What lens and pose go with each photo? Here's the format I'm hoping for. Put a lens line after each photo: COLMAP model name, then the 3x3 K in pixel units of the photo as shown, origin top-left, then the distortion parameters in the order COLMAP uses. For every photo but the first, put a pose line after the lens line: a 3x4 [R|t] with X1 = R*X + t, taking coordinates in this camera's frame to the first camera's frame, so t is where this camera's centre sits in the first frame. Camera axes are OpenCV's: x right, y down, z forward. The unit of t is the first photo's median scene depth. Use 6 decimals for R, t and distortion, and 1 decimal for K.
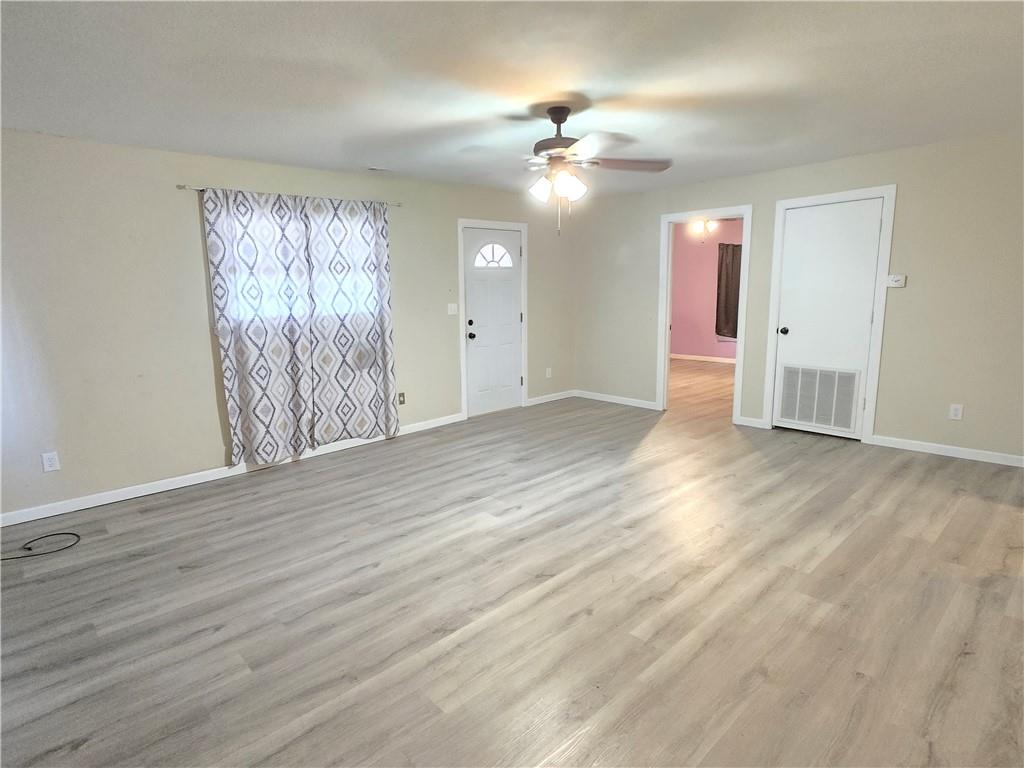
lens RADIAL K [[558.8, 0, 511.9], [0, 558.8, 383.6], [0, 0, 1]] dist [0.006651, -0.001979]
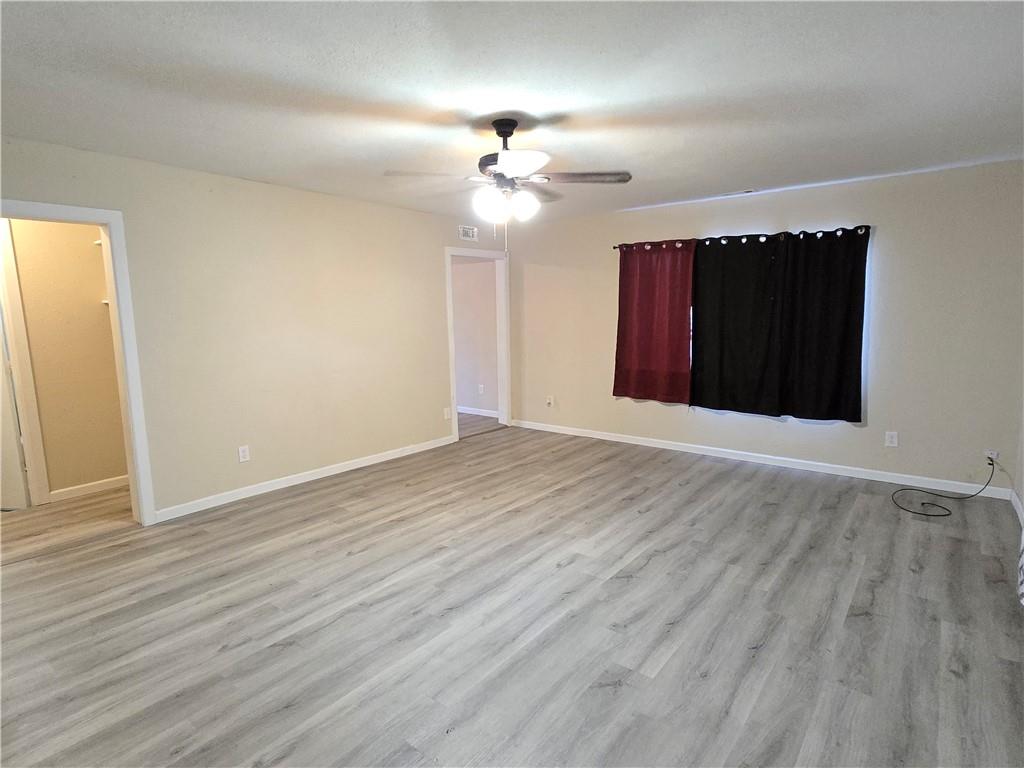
lens RADIAL K [[558.8, 0, 511.8], [0, 558.8, 384.6], [0, 0, 1]] dist [0.006651, -0.001979]
pose [[-0.987155, 0.053567, -0.150515, 0.211963], [0.004375, 0.950824, 0.309699, -0.329758], [0.159703, 0.305063, -0.938846, 1.816381]]
